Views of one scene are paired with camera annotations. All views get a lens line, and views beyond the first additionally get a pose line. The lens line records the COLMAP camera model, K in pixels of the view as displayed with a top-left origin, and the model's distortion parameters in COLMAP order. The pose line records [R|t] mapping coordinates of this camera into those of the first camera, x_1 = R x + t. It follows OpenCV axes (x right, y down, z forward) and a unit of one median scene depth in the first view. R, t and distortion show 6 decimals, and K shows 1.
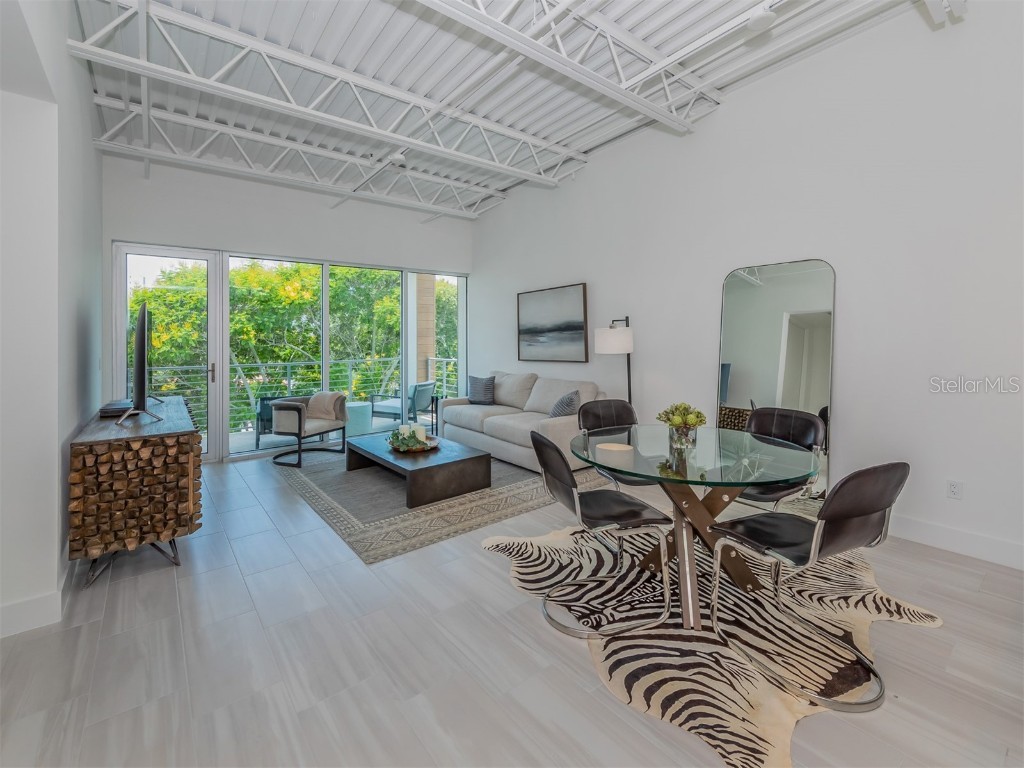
lens RADIAL K [[451.7, 0, 510.8], [0, 451.7, 325.4], [0, 0, 1]] dist [-0.000105, 0.000138]
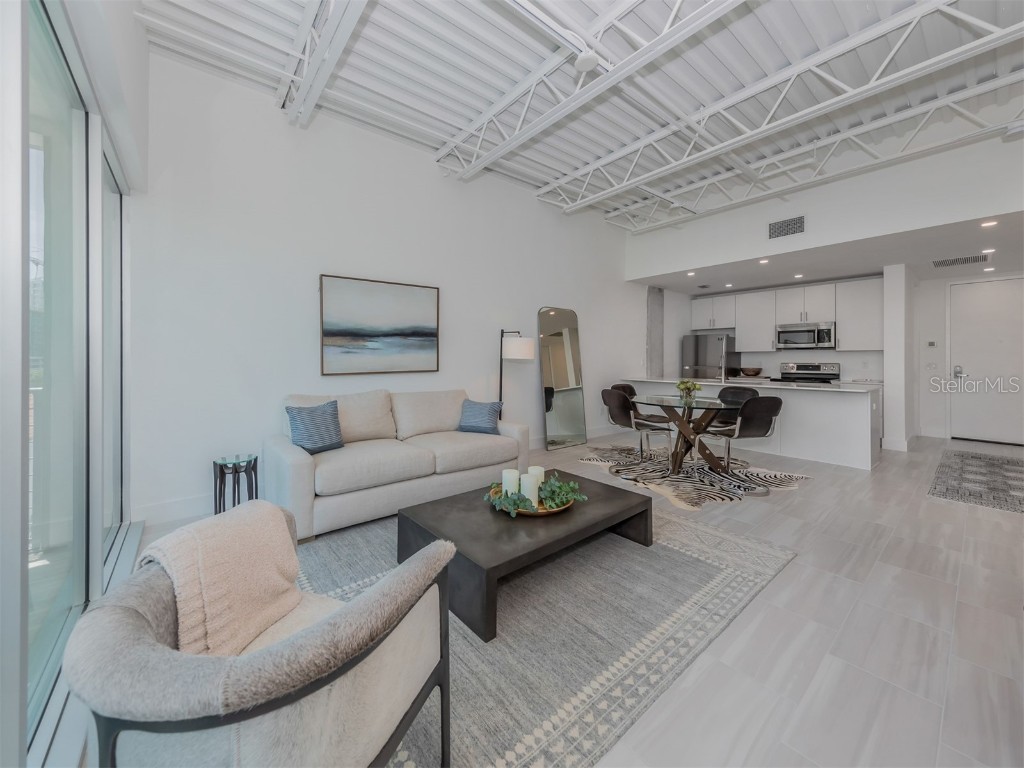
lens RADIAL K [[394.8, 0, 492.7], [0, 394.8, 362.7], [0, 0, 1]] dist [0.052377, -0.000025]
pose [[-0.030849, 0.002793, 0.999520, -1.115118], [-0.030122, 0.999539, -0.003723, 0.105433], [-0.999070, -0.030223, -0.030751, 1.555245]]
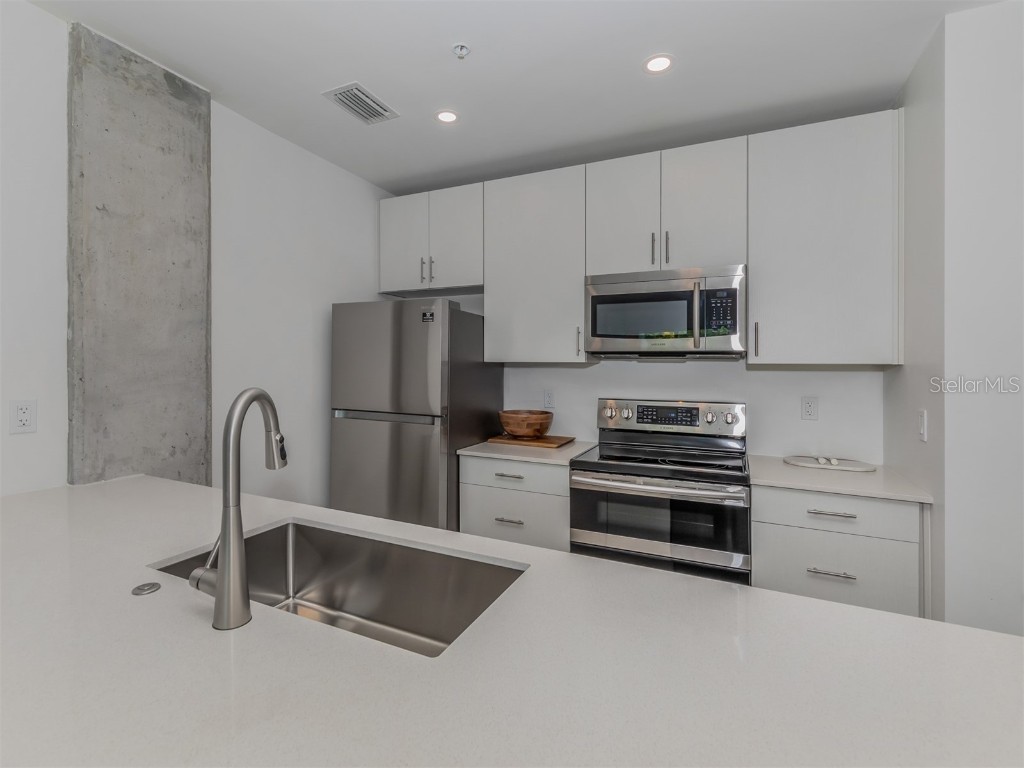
lens RADIAL K [[484.3, 0, 494.2], [0, 484.3, 369.4], [0, 0, 1]] dist [-0.001255, -0.000626]
pose [[-0.437229, 0.003352, 0.899344, 0.451123], [-0.028838, 0.999427, -0.017745, 0.015254], [-0.898888, -0.033694, -0.436881, 0.388752]]
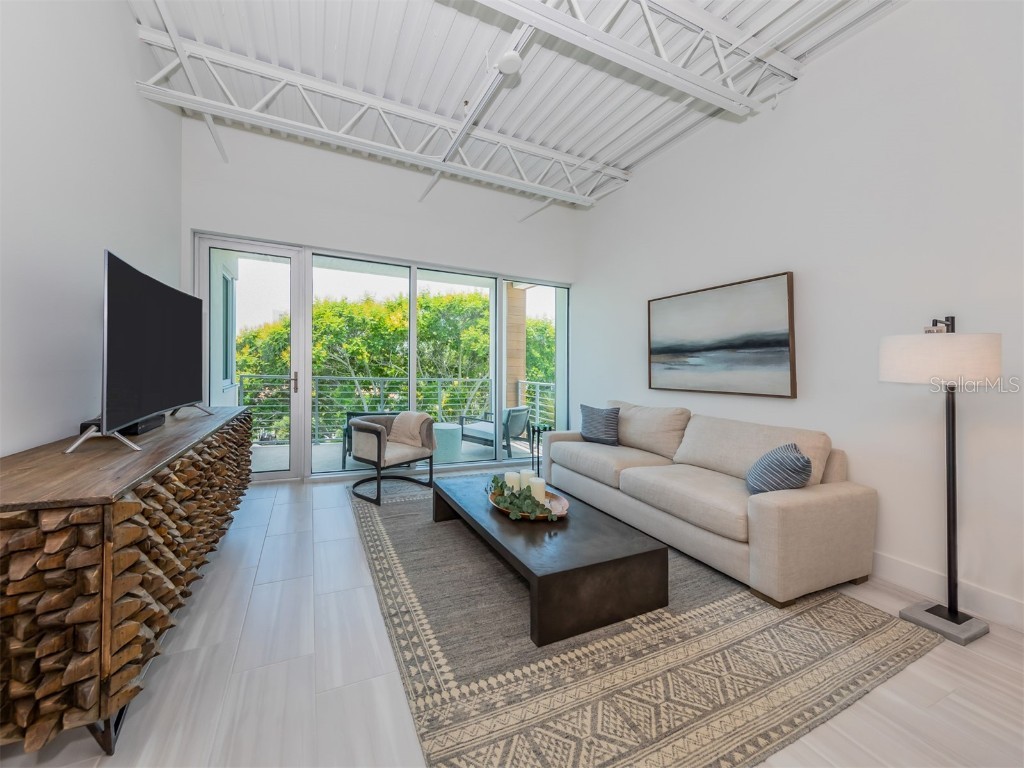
lens RADIAL K [[364.5, 0, 462.0], [0, 364.5, 377.3], [0, 0, 1]] dist [0.000487, 0.000011]
pose [[0.959567, 0.049114, -0.277161, -0.235145], [-0.033826, 0.997645, 0.059674, 0.065223], [0.279439, -0.047886, 0.958969, 0.651052]]
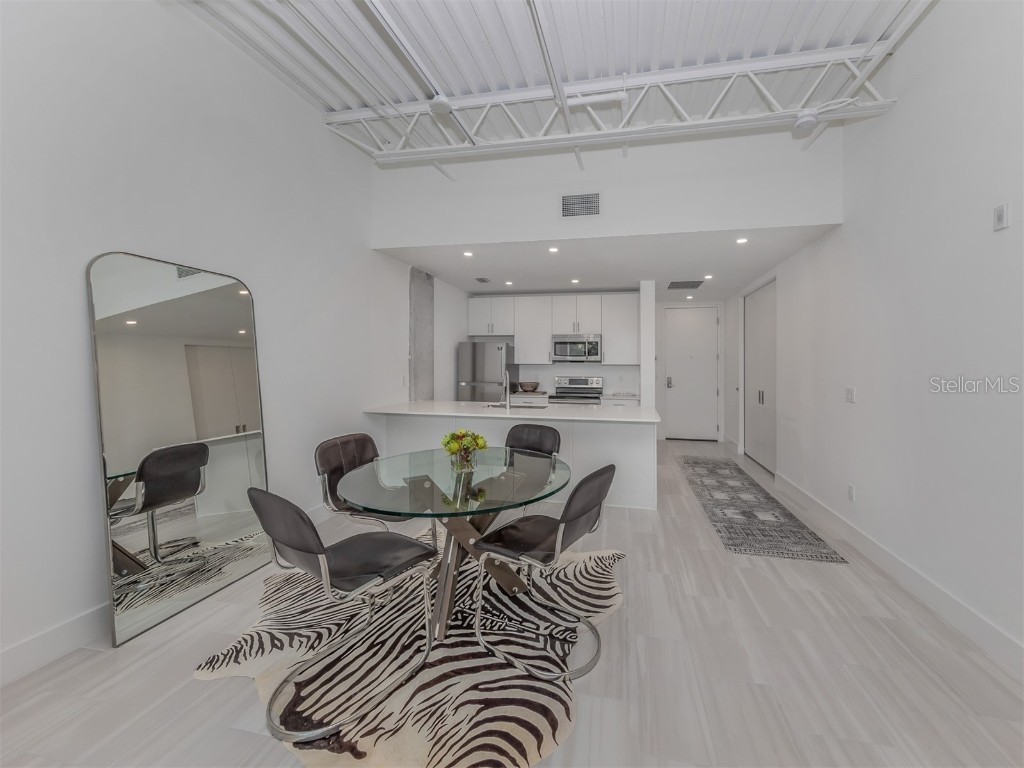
lens RADIAL K [[382.2, 0, 556.0], [0, 382.2, 362.9], [0, 0, 1]] dist [-0.000472, -0.000057]
pose [[-0.660415, 0.009161, 0.750845, -0.334926], [-0.020856, 0.999316, -0.030536, 0.036308], [-0.750612, -0.035826, -0.659772, 1.147352]]
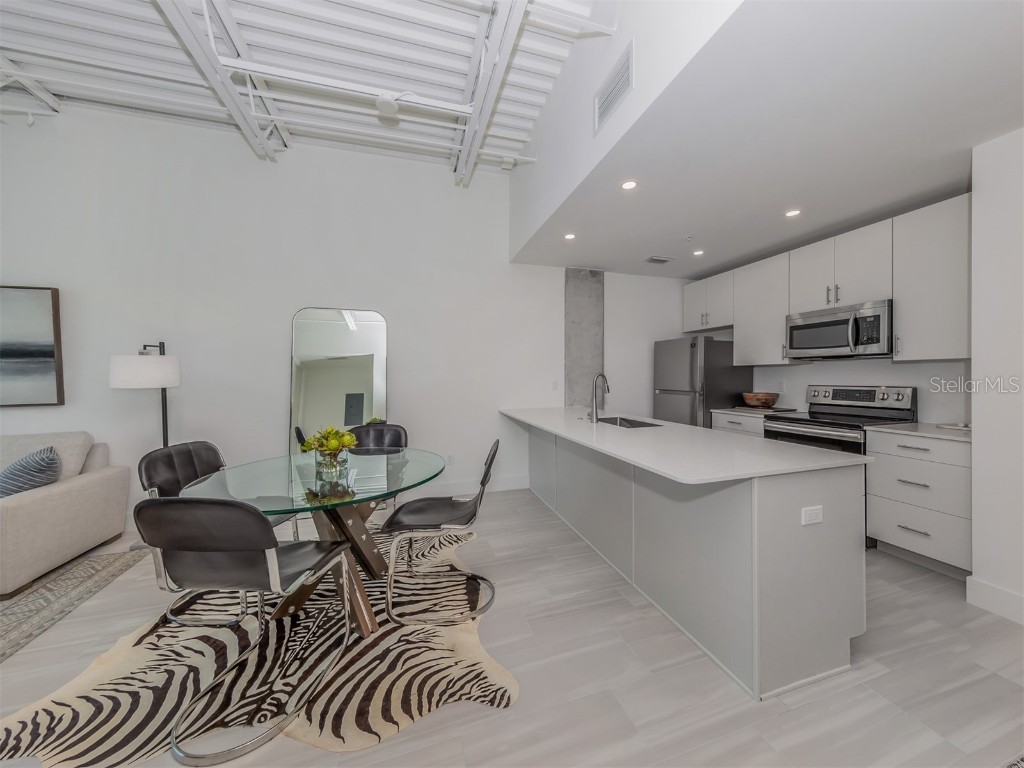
lens RADIAL K [[359.7, 0, 526.0], [0, 359.7, 380.5], [0, 0, 1]] dist [0.000222, -0.000014]
pose [[0.338658, -0.004440, 0.940899, -0.184332], [-0.021478, 0.999692, 0.012448, 0.038615], [-0.940664, -0.024424, 0.338458, 0.261649]]
